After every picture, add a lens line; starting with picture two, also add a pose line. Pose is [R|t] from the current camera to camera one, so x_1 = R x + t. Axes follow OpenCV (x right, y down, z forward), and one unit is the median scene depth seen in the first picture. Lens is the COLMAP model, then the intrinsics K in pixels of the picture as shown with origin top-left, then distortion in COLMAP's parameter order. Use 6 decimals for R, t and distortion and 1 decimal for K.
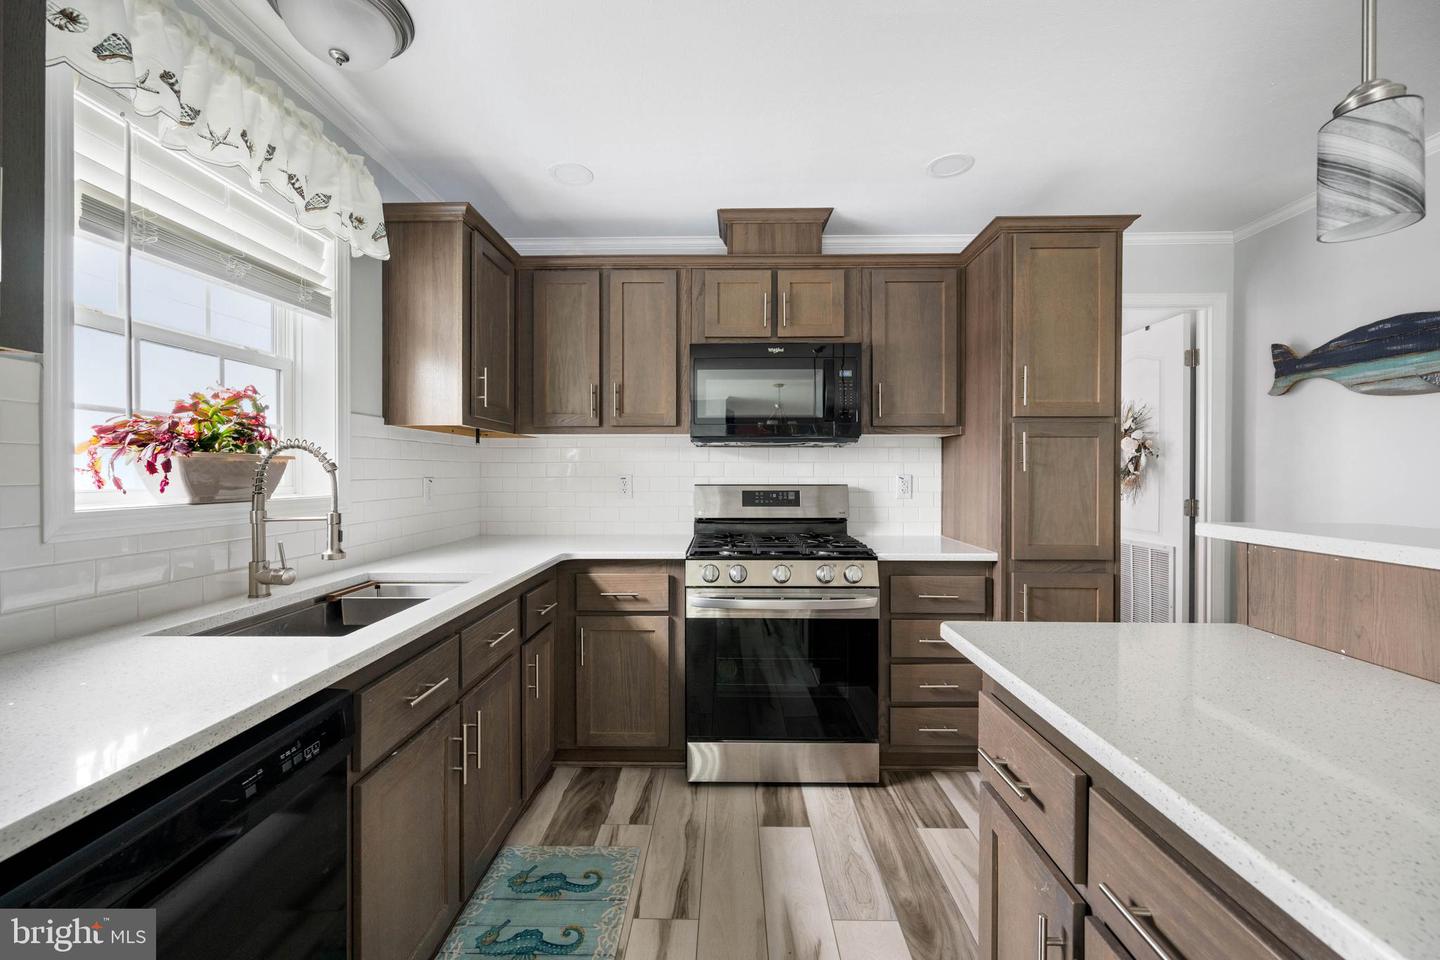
lens RADIAL K [[559.1, 0, 720.9], [0, 559.1, 473.2], [0, 0, 1]] dist [0.000481, -0.000152]
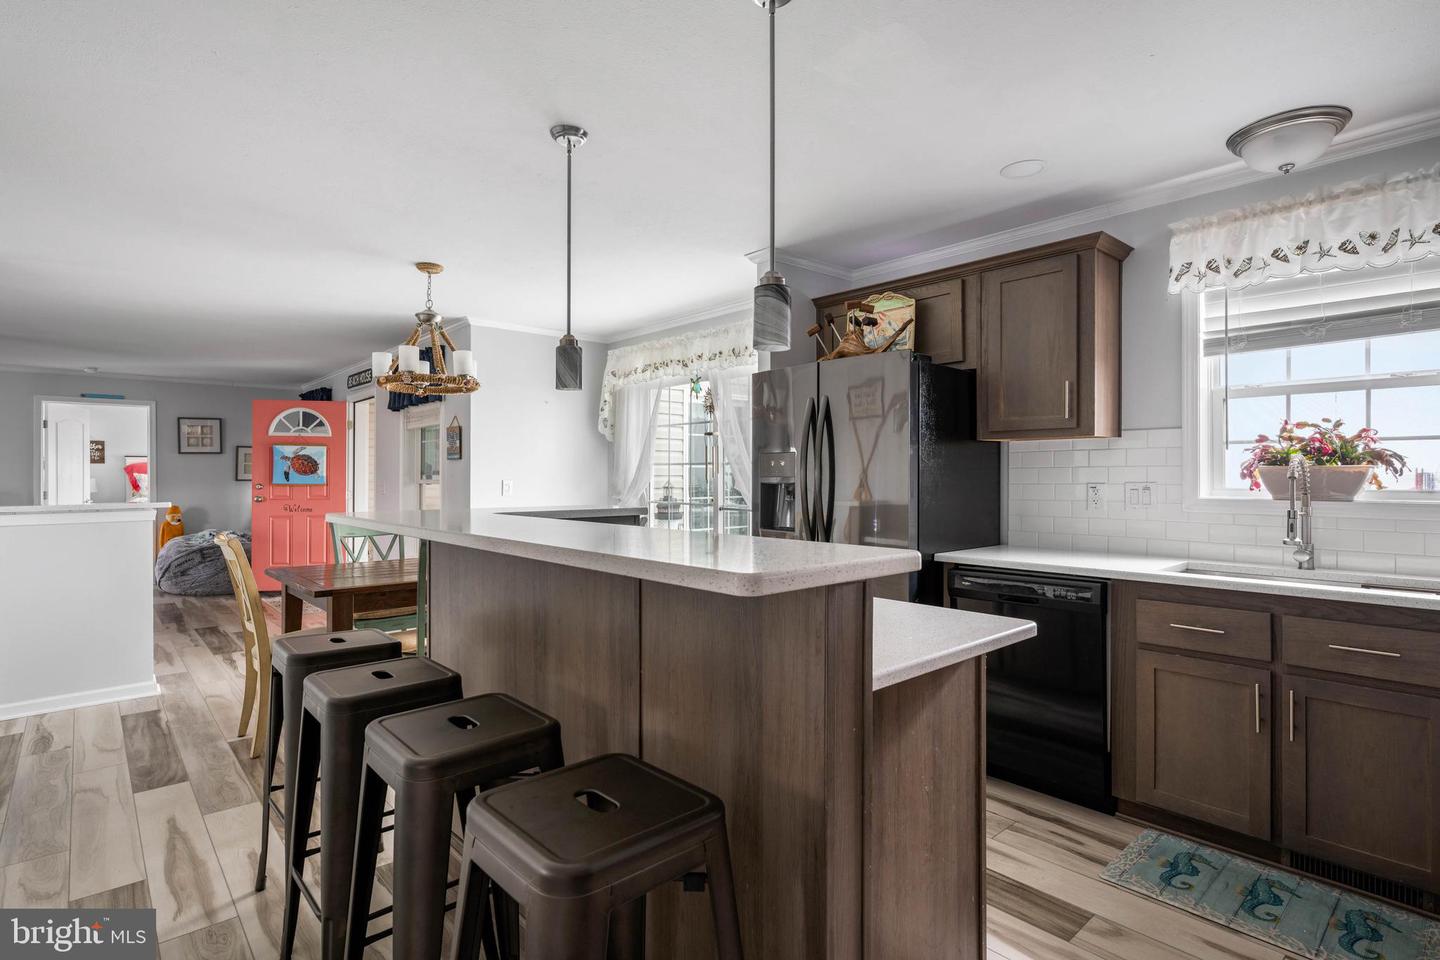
lens RADIAL K [[700.5, 0, 716.8], [0, 700.5, 477.1], [0, 0, 1]] dist [0.001977, -0.001070]
pose [[-0.731370, 0.006111, -0.681953, 1.348812], [0.002376, 0.999977, 0.006414, -0.022142], [0.681977, 0.003071, -0.731368, 1.207795]]
